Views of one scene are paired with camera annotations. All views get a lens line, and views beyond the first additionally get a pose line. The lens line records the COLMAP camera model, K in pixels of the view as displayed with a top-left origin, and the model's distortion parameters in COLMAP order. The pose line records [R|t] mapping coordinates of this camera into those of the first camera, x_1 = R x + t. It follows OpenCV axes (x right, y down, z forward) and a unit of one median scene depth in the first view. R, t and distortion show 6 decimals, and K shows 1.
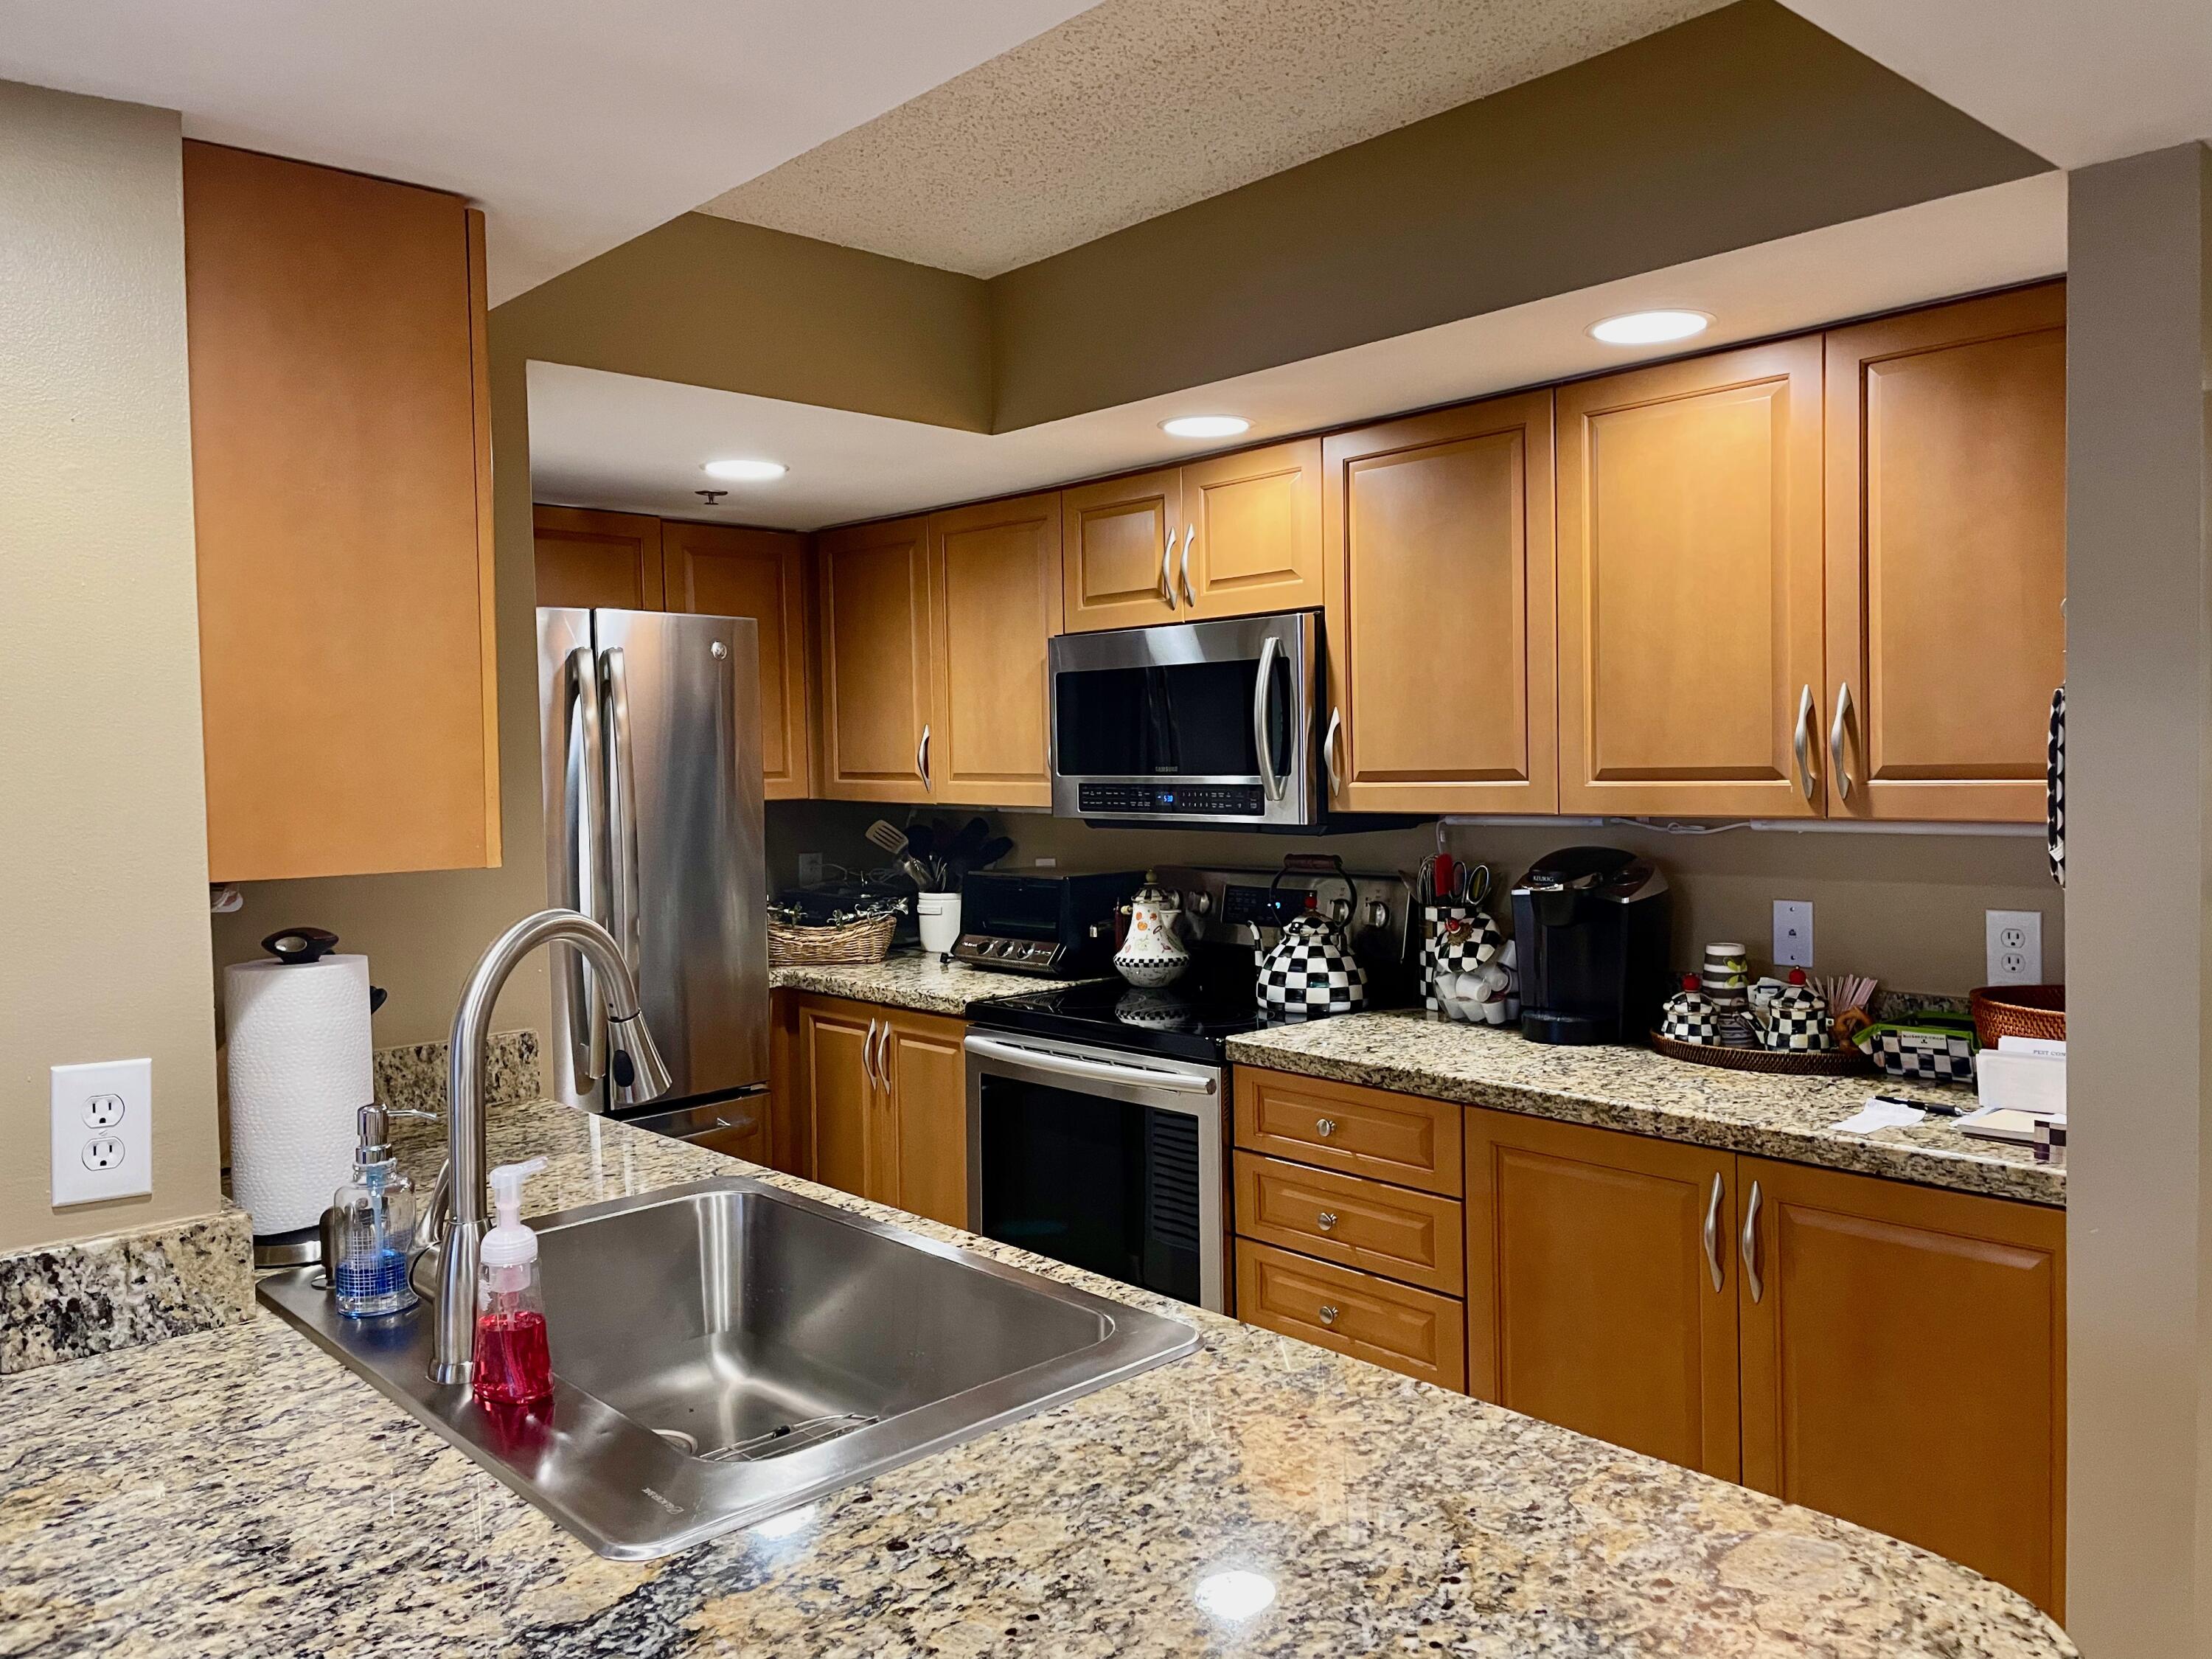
lens RADIAL K [[1683.7, 0, 1106.0], [0, 1683.7, 829.5], [0, 0, 1]] dist [0.098975, -0.132836]
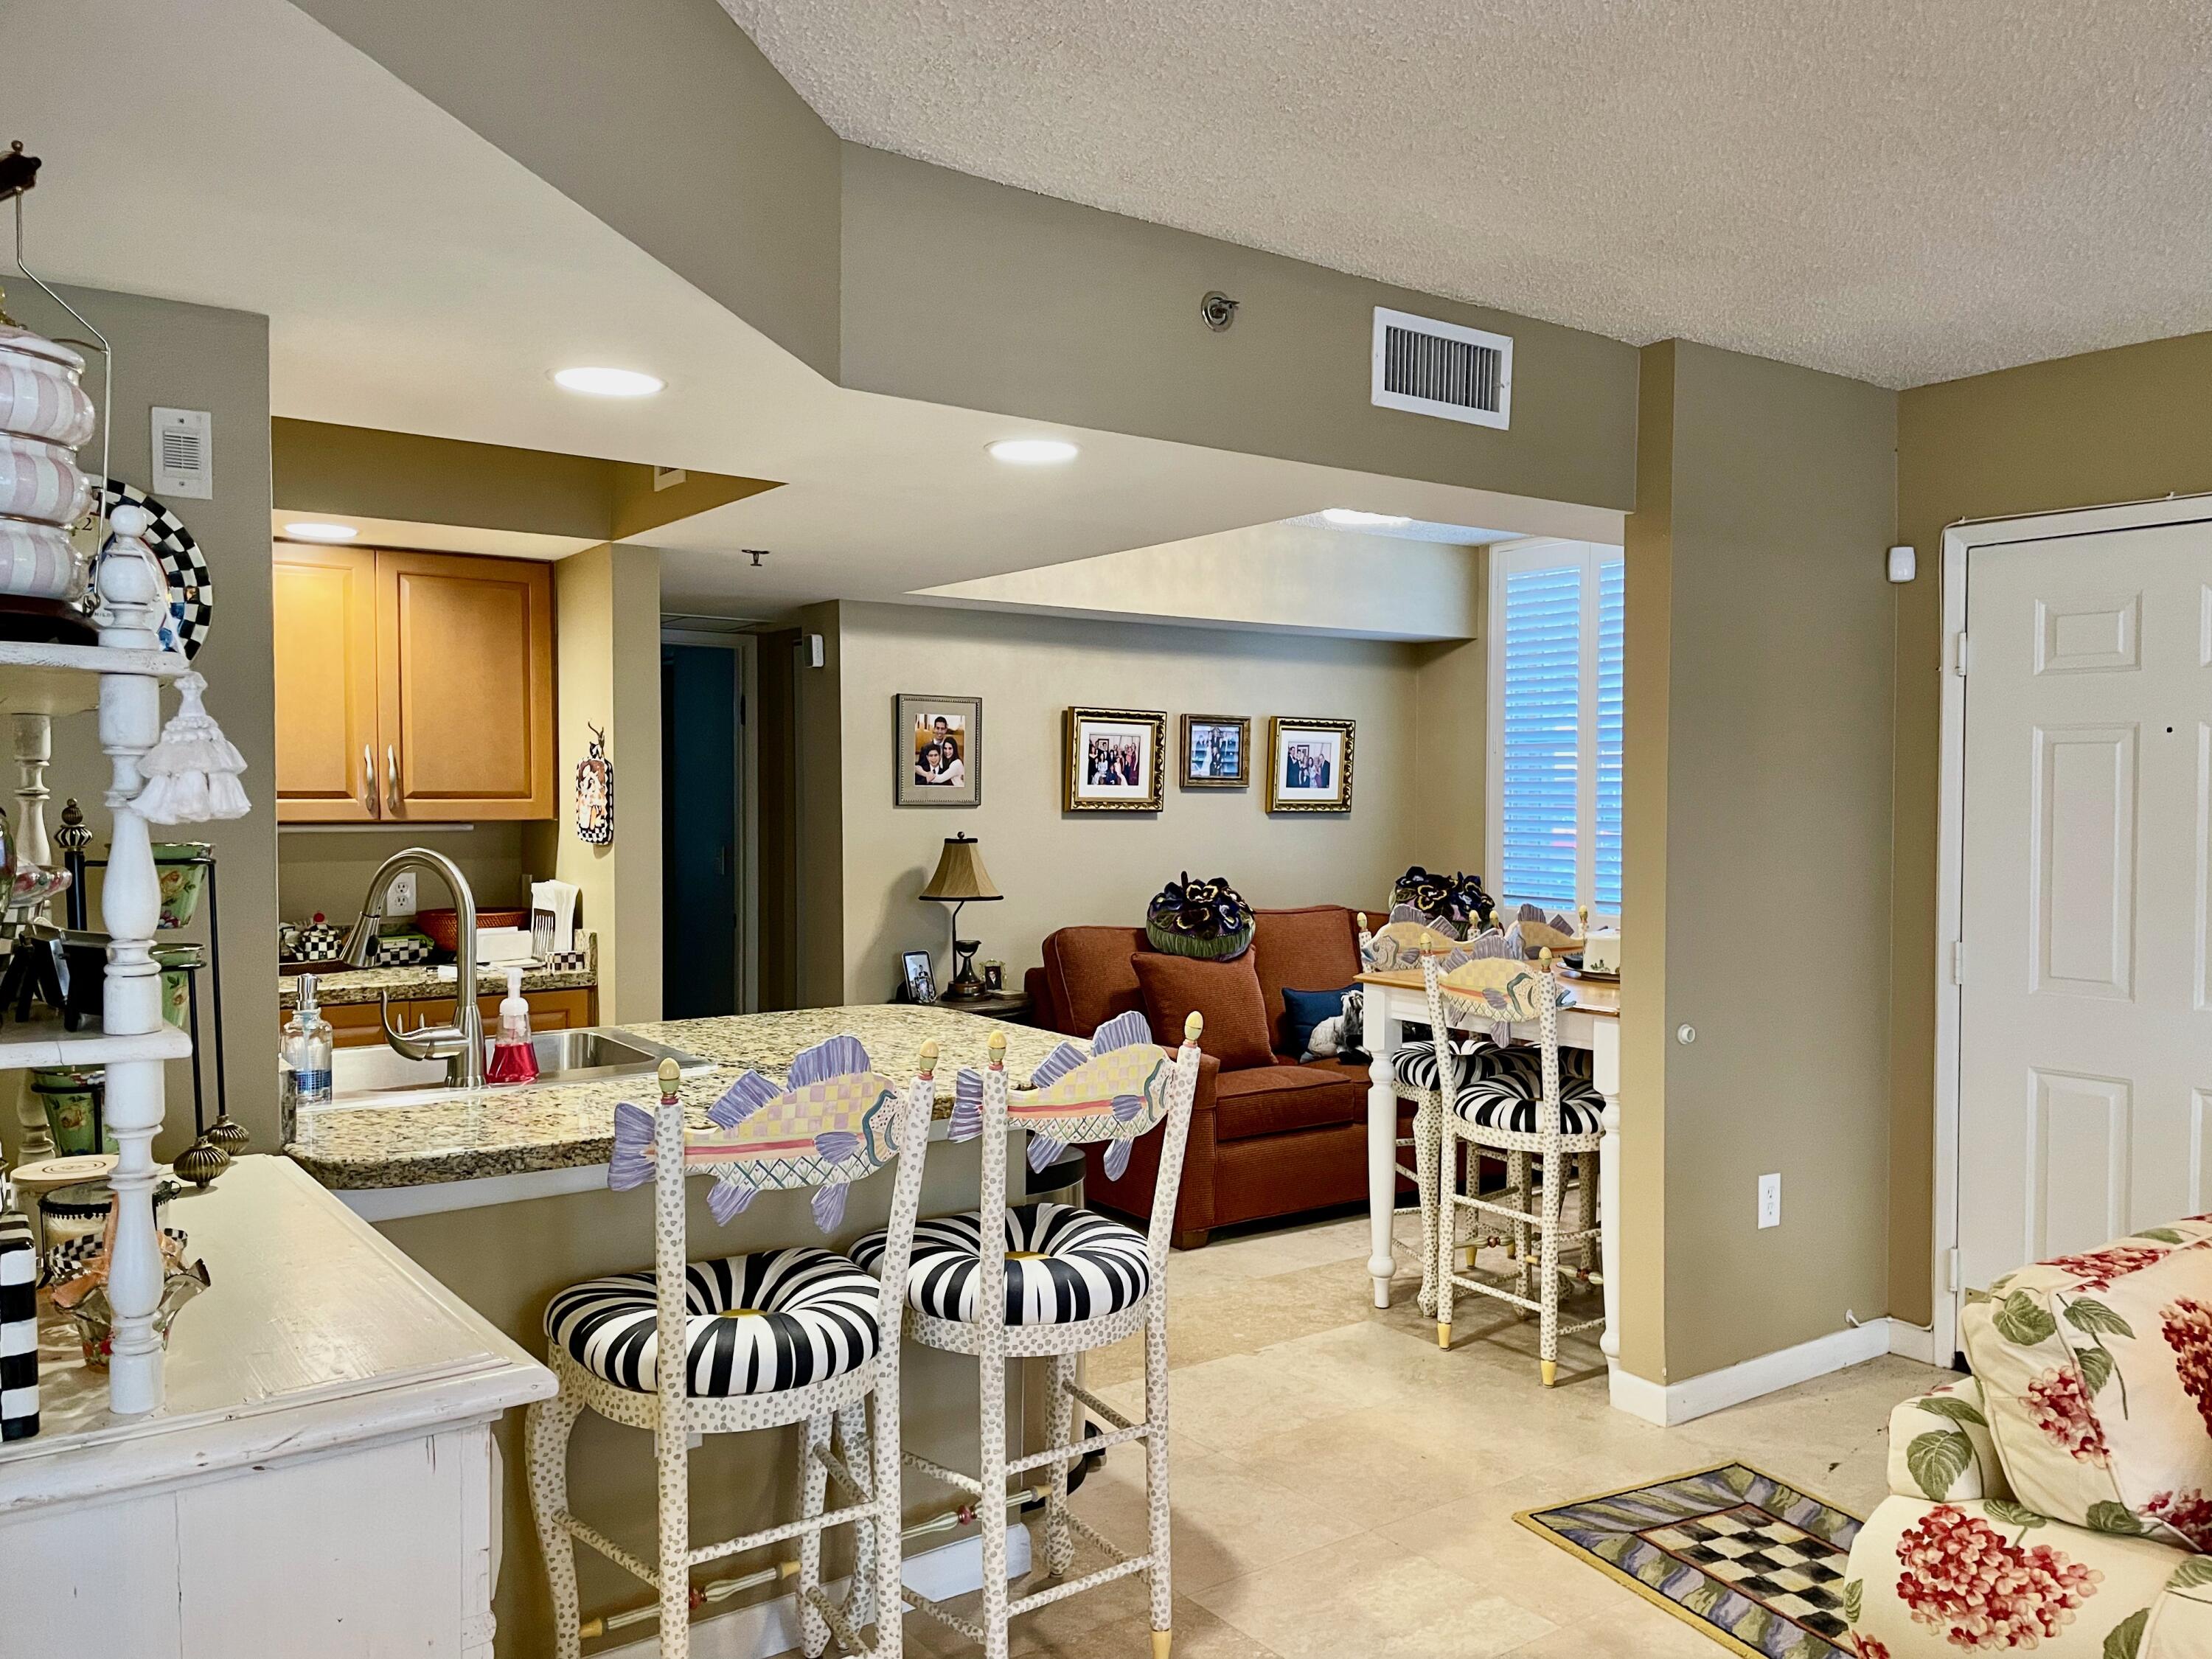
lens RADIAL K [[1683.7, 0, 1106.0], [0, 1683.7, 829.5], [0, 0, 1]] dist [0.098975, -0.132836]
pose [[0.135310, -0.002626, 0.990800, -1.267672], [0.036489, 0.999331, -0.002335, 0.035447], [-0.990131, 0.036469, 0.135316, 0.007105]]
